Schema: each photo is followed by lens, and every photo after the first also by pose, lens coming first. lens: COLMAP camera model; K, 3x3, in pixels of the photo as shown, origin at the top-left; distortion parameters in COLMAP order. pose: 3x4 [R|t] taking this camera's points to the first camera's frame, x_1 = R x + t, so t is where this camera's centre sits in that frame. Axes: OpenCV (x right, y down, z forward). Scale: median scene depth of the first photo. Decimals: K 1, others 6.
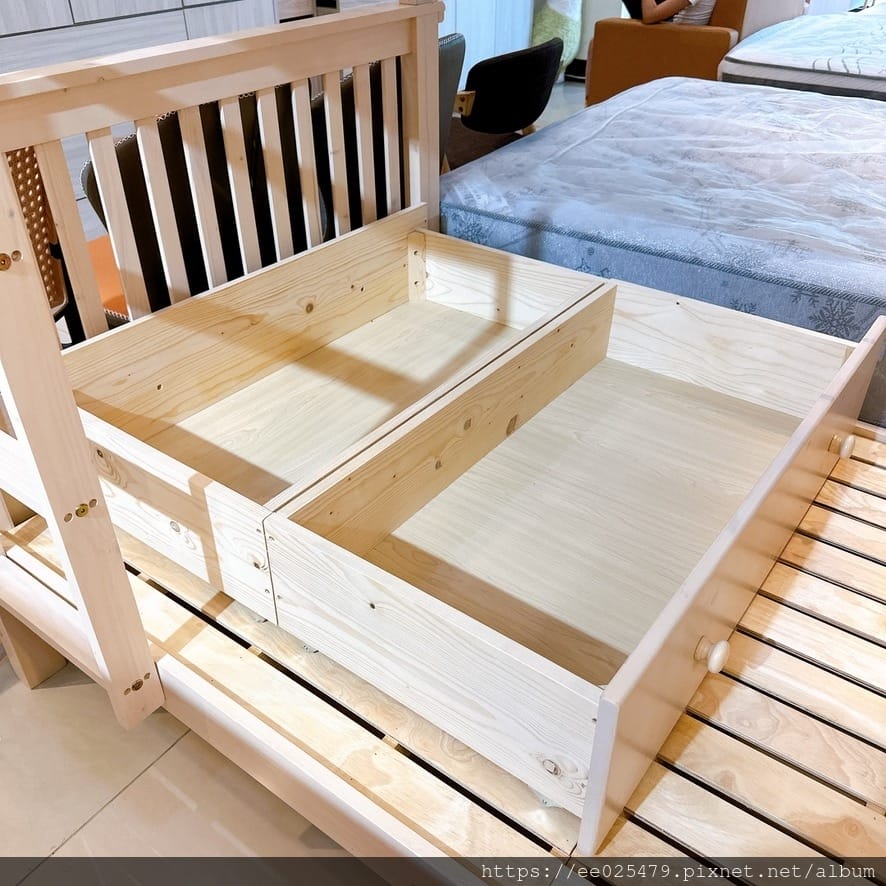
lens RADIAL K [[828.0, 0, 442.8], [0, 828.0, 444.0], [0, 0, 1]] dist [-0.000934, 0.000000]
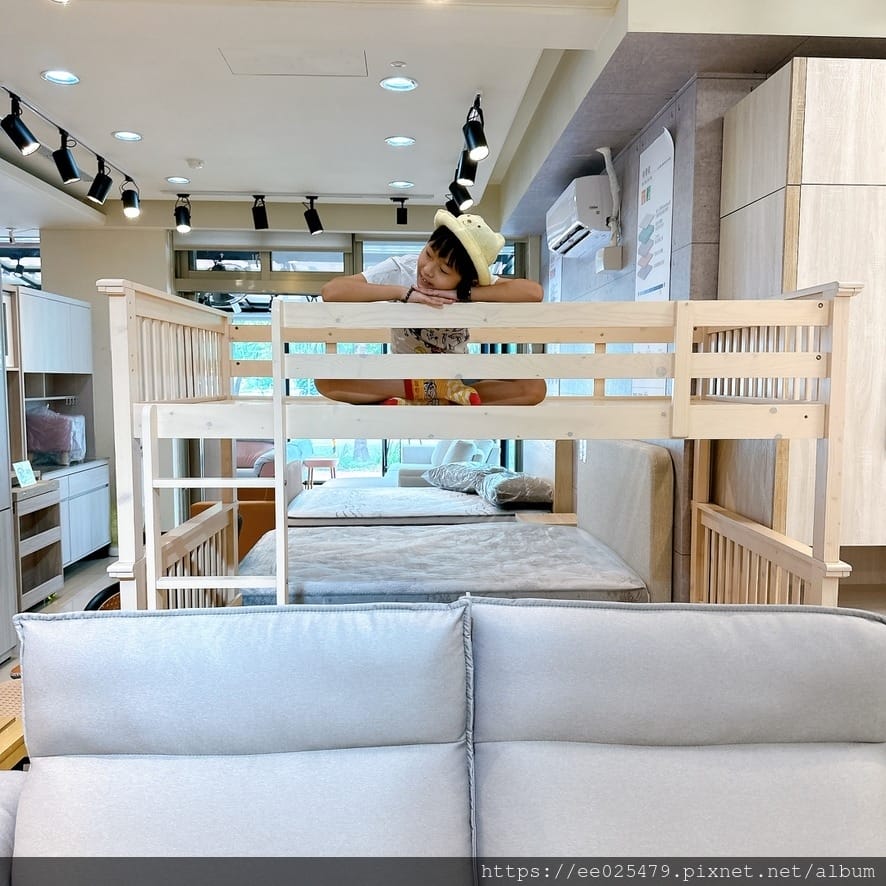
lens RADIAL K [[828.0, 0, 442.6], [0, 828.0, 443.8], [0, 0, 1]] dist [-0.000934, 0.000000]
pose [[0.777544, -0.039701, 0.627574, -0.992165], [0.339153, 0.866884, -0.365359, 0.330607], [-0.529528, 0.496926, 0.687506, -0.934672]]
